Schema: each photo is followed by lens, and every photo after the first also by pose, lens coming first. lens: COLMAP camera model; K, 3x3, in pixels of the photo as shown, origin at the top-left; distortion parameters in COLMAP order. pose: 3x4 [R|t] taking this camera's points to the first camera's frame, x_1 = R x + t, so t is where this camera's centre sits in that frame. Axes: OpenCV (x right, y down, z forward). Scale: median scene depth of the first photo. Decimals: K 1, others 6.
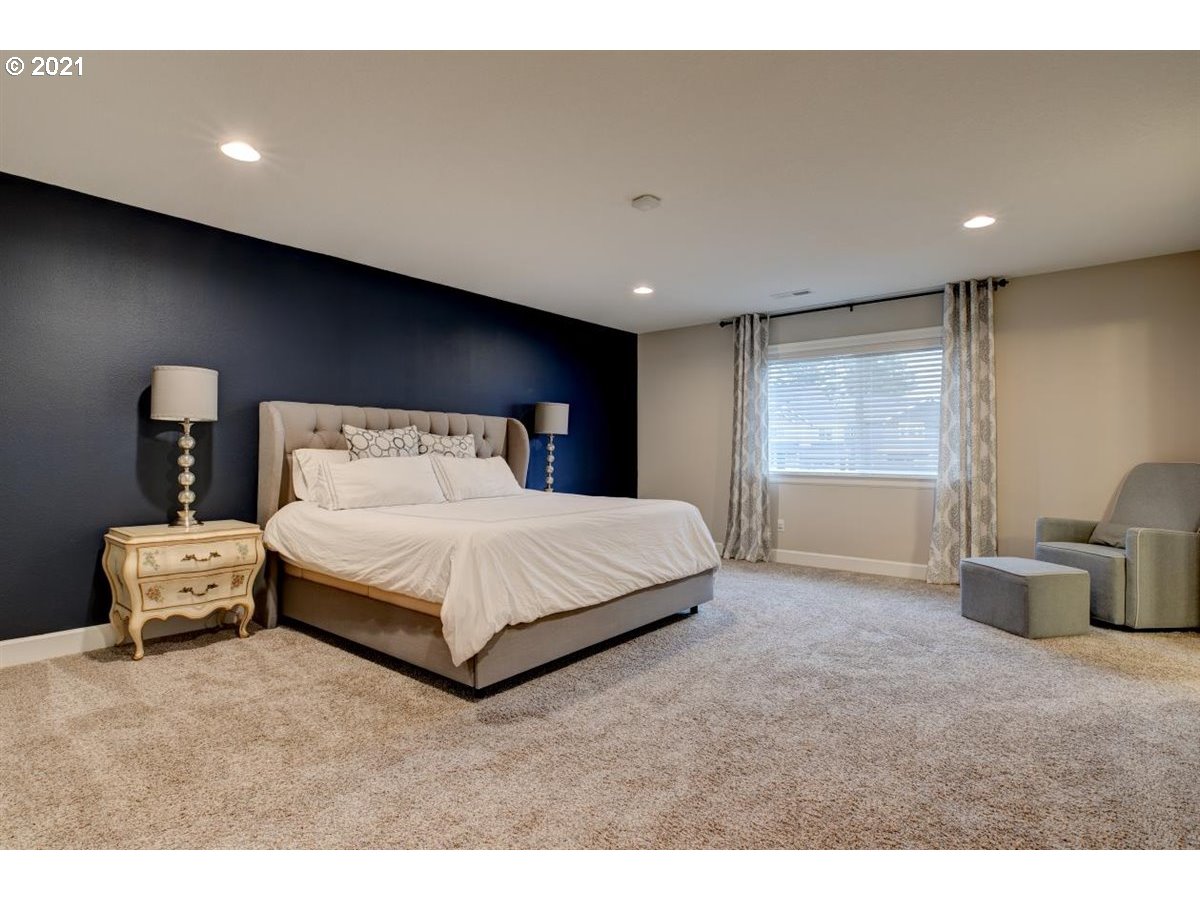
lens RADIAL K [[536.9, 0, 600.1], [0, 536.9, 449.9], [0, 0, 1]] dist [0.002381, 0.000631]
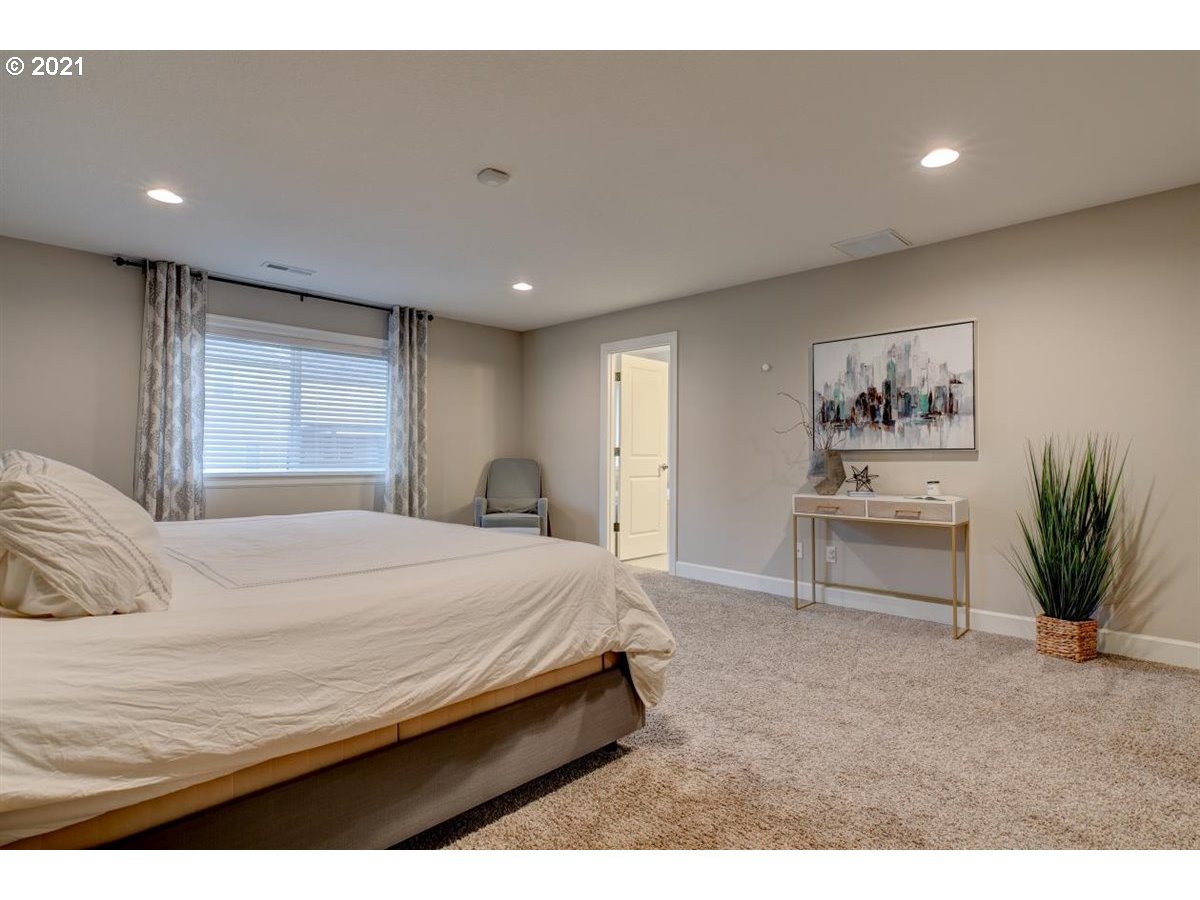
lens RADIAL K [[542.8, 0, 600.2], [0, 542.8, 436.5], [0, 0, 1]] dist [0.000421, 0.000021]
pose [[0.211404, 0.030240, 0.976931, -0.414454], [-0.013107, 0.999519, -0.028103, 0.001323], [-0.977311, -0.006863, 0.211699, 0.331858]]
